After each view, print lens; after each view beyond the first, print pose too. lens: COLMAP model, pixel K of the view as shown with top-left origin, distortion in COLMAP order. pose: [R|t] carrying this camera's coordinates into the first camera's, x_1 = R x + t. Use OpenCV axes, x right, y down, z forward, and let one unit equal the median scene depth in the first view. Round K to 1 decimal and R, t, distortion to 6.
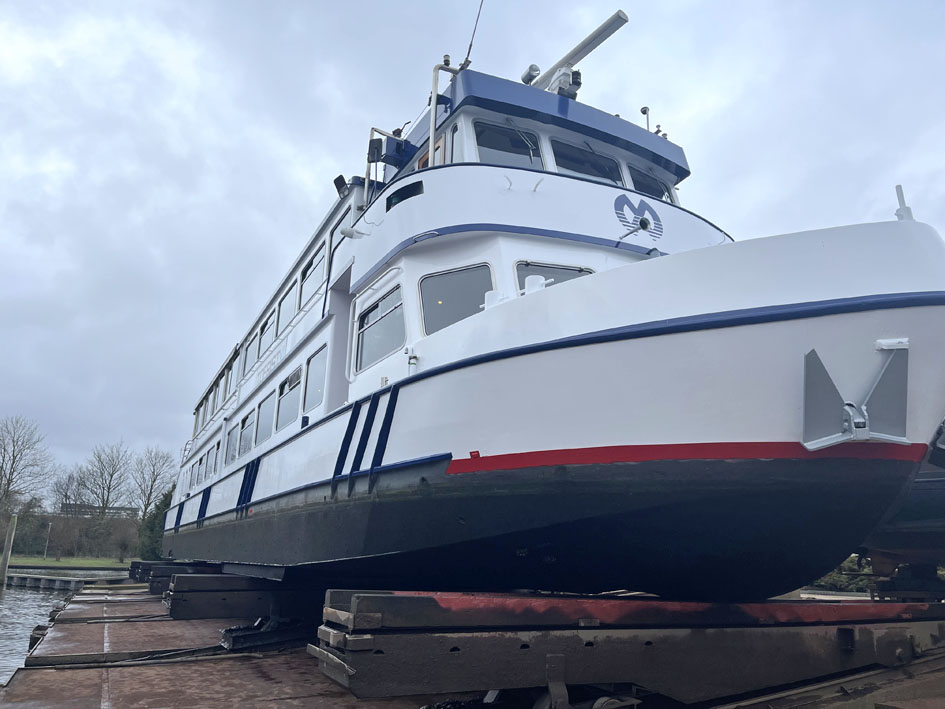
lens RADIAL K [[721.6, 0, 472.5], [0, 721.6, 354.5], [0, 0, 1]] dist [0.039527, -0.000646]
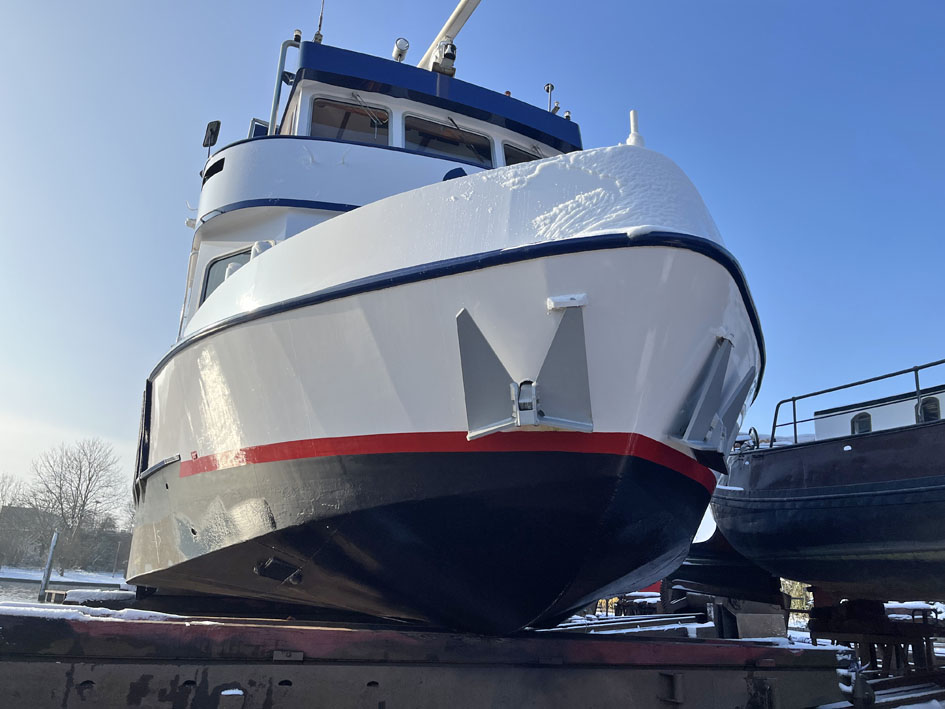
lens RADIAL K [[732.5, 0, 472.5], [0, 732.5, 354.5], [0, 0, 1]] dist [-0.000440, 0.001216]
pose [[0.994631, -0.004988, -0.103364, 0.295215], [0.001101, 0.999291, -0.037621, 0.037542], [0.103479, 0.037305, 0.993932, 0.117305]]
